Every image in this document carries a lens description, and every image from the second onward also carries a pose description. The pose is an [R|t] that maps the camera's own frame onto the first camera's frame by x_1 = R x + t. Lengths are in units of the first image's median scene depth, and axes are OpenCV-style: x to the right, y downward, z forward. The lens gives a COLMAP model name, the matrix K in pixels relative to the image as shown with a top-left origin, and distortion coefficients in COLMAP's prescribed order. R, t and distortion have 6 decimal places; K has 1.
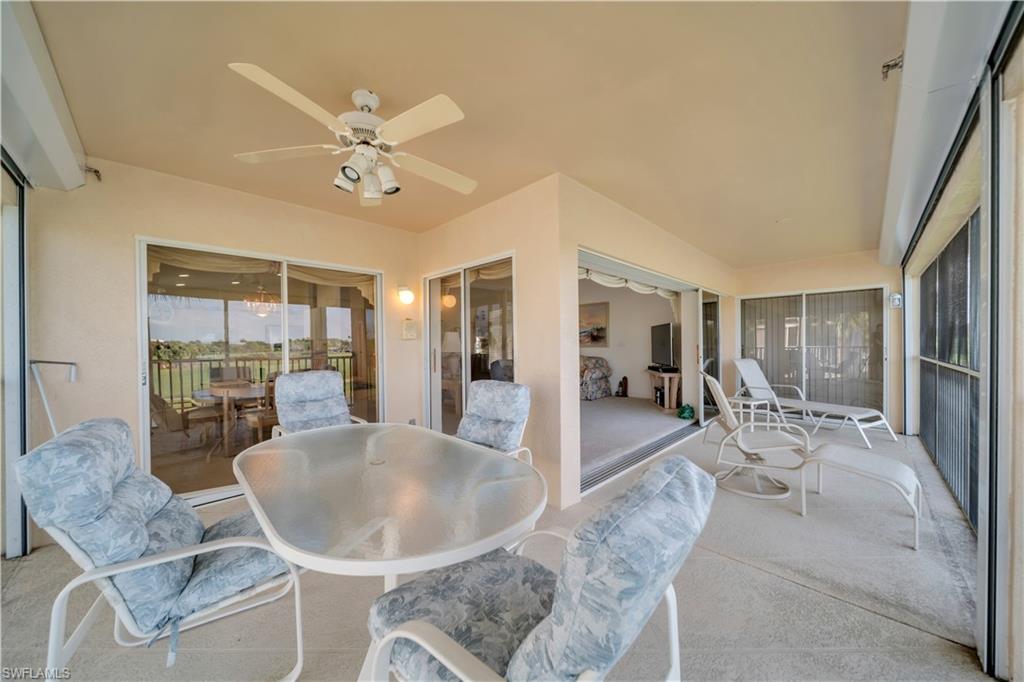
lens RADIAL K [[353.6, 0, 514.2], [0, 353.6, 345.8], [0, 0, 1]] dist [0.000652, -0.000974]
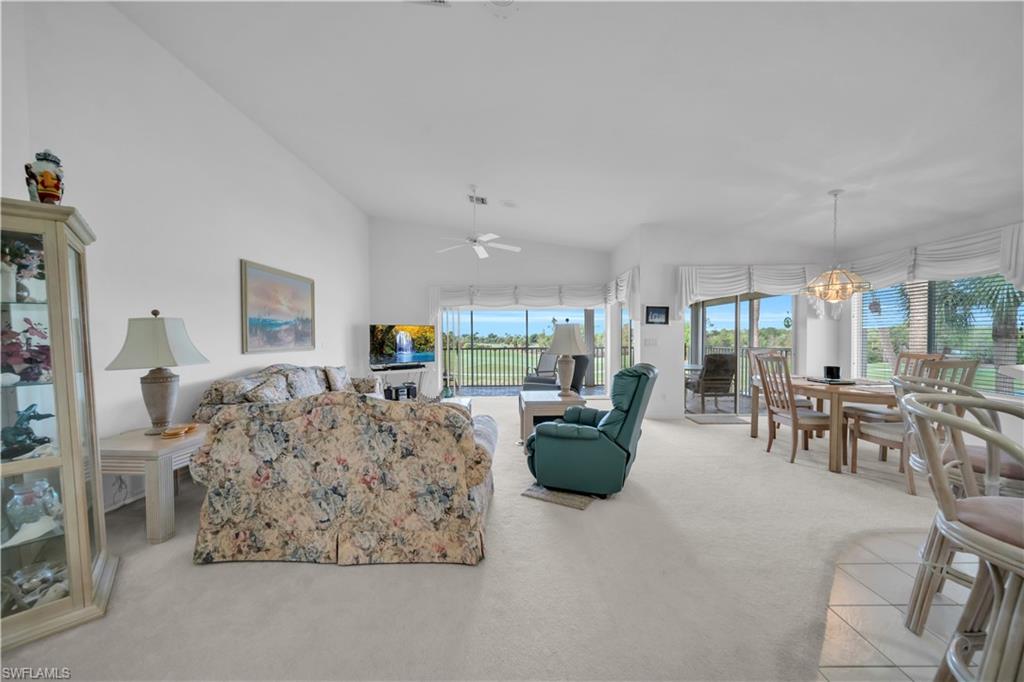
lens RADIAL K [[353.6, 0, 511.2], [0, 353.6, 348.5], [0, 0, 1]] dist [0.000652, -0.000974]
pose [[-0.695451, -0.004527, 0.718559, -0.463036], [0.016985, 0.999597, 0.022736, -0.007163], [-0.718373, 0.028017, -0.695094, 1.217621]]
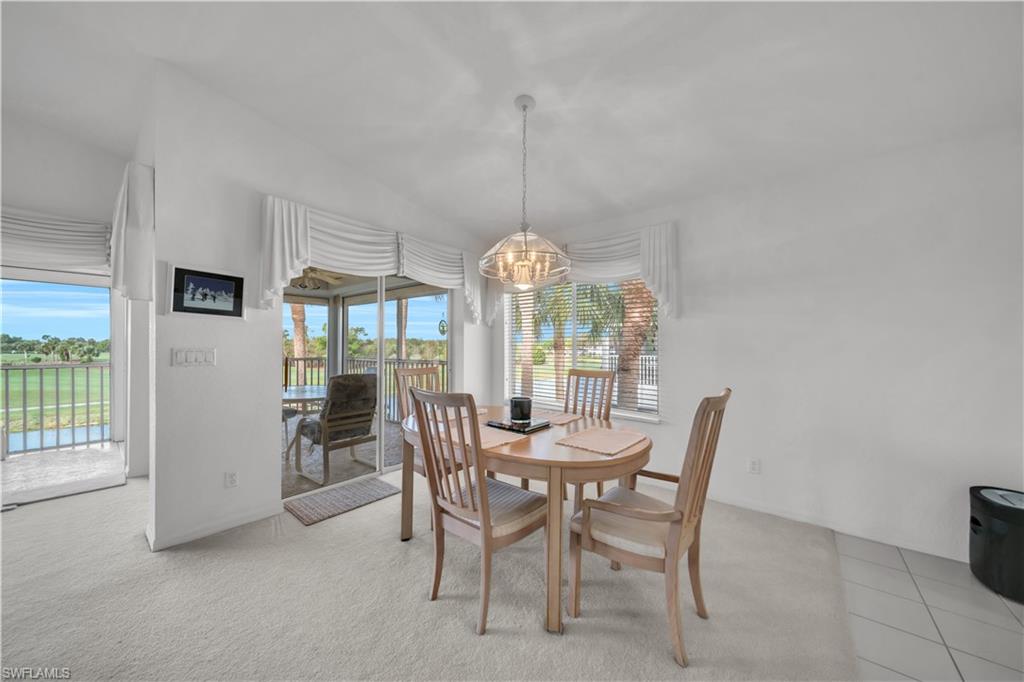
lens RADIAL K [[353.6, 0, 512.0], [0, 353.6, 345.2], [0, 0, 1]] dist [0.000652, -0.000974]
pose [[-0.994638, 0.005032, -0.103292, -0.386259], [0.005041, 0.999987, 0.000167, -0.006946], [0.103291, -0.000355, -0.994651, 0.855960]]
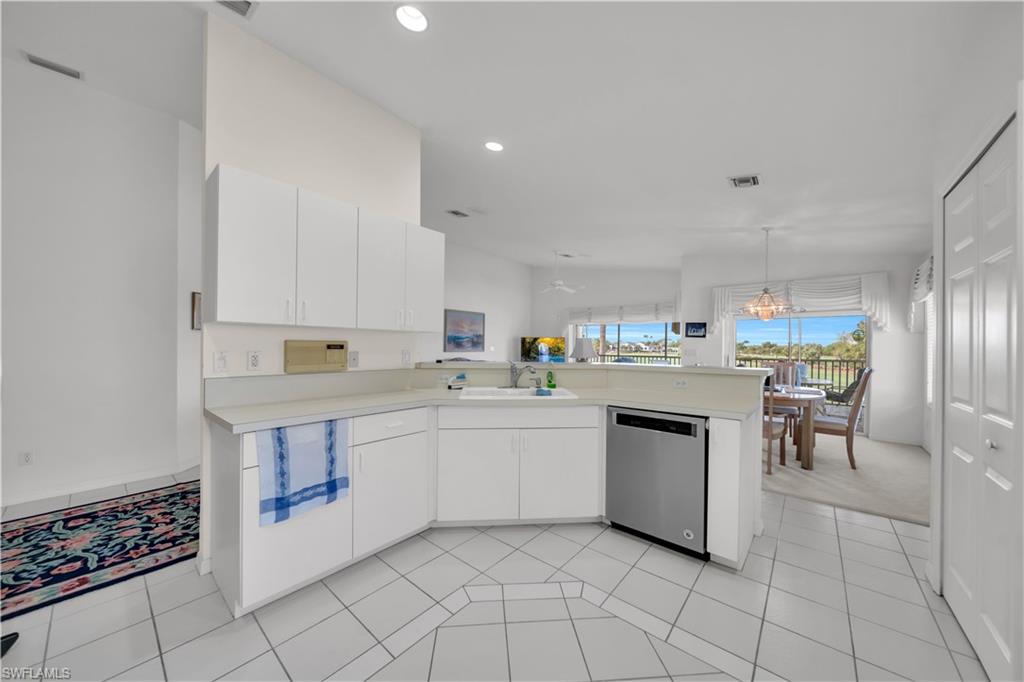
lens RADIAL K [[353.6, 0, 511.3], [0, 353.6, 345.4], [0, 0, 1]] dist [0.000652, -0.000974]
pose [[-0.079899, 0.011784, 0.996733, -0.943459], [-0.005518, 0.999910, -0.012264, -0.003254], [-0.996788, -0.006480, -0.079827, 1.025371]]
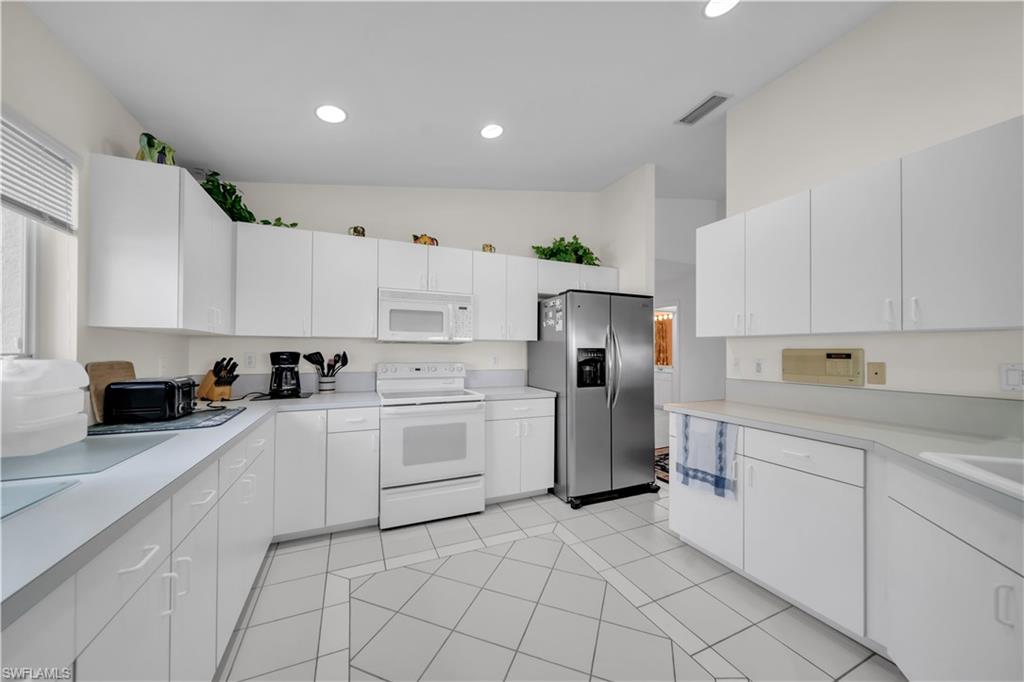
lens RADIAL K [[353.6, 0, 510.0], [0, 353.6, 346.7], [0, 0, 1]] dist [0.000652, -0.000974]
pose [[0.933561, 0.010533, -0.358263, -0.752410], [-0.014938, 0.999843, -0.009528, -0.005676], [0.358106, 0.014247, 0.933572, 0.829966]]
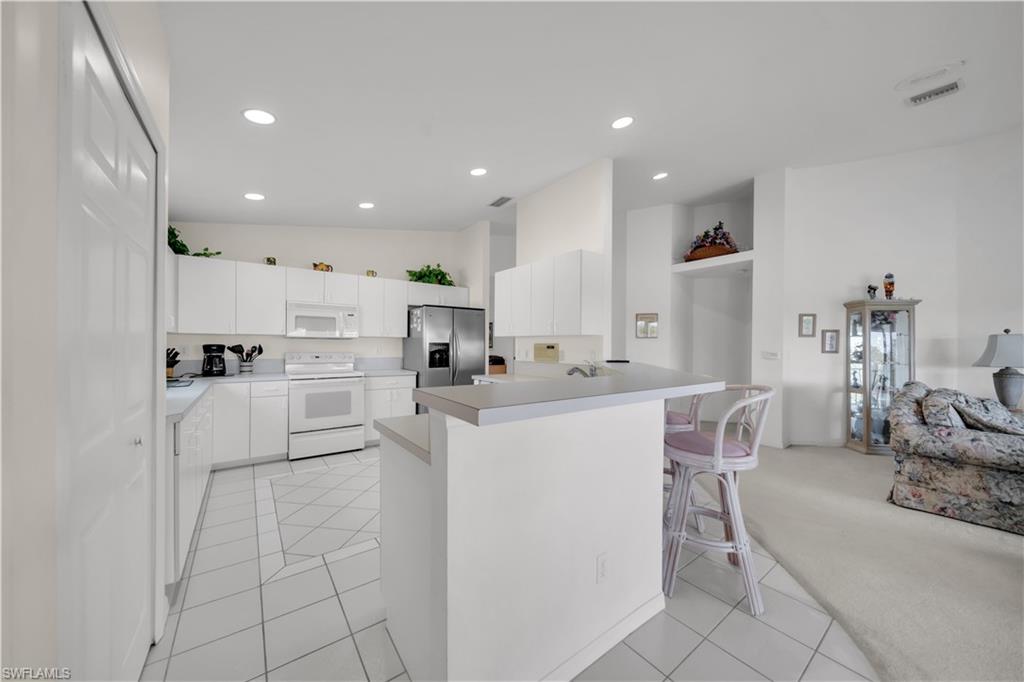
lens RADIAL K [[353.6, 0, 511.1], [0, 353.6, 346.3], [0, 0, 1]] dist [0.000652, -0.000974]
pose [[0.989915, 0.017827, -0.140534, -0.606578], [-0.017606, 0.999841, 0.002819, -0.006751], [0.140562, -0.000316, 0.990072, 0.649915]]
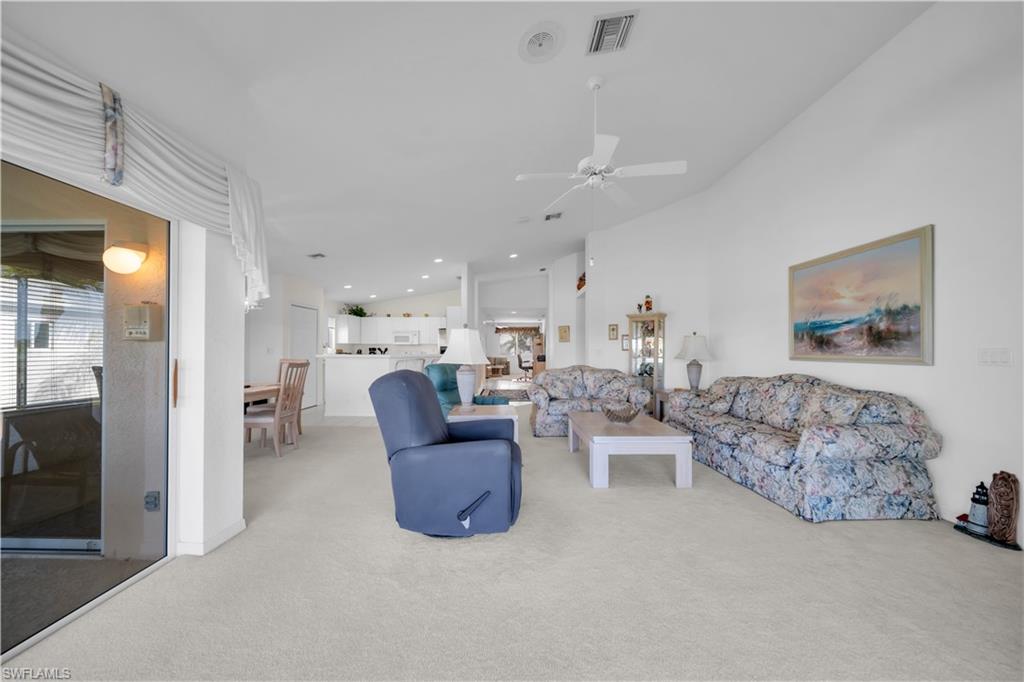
lens RADIAL K [[353.6, 0, 511.3], [0, 353.6, 345.7], [0, 0, 1]] dist [0.000652, -0.000974]
pose [[0.700698, 0.004889, -0.713442, 0.232920], [-0.012438, 0.999908, -0.005363, -0.007363], [0.713350, 0.012631, 0.700694, 0.510807]]
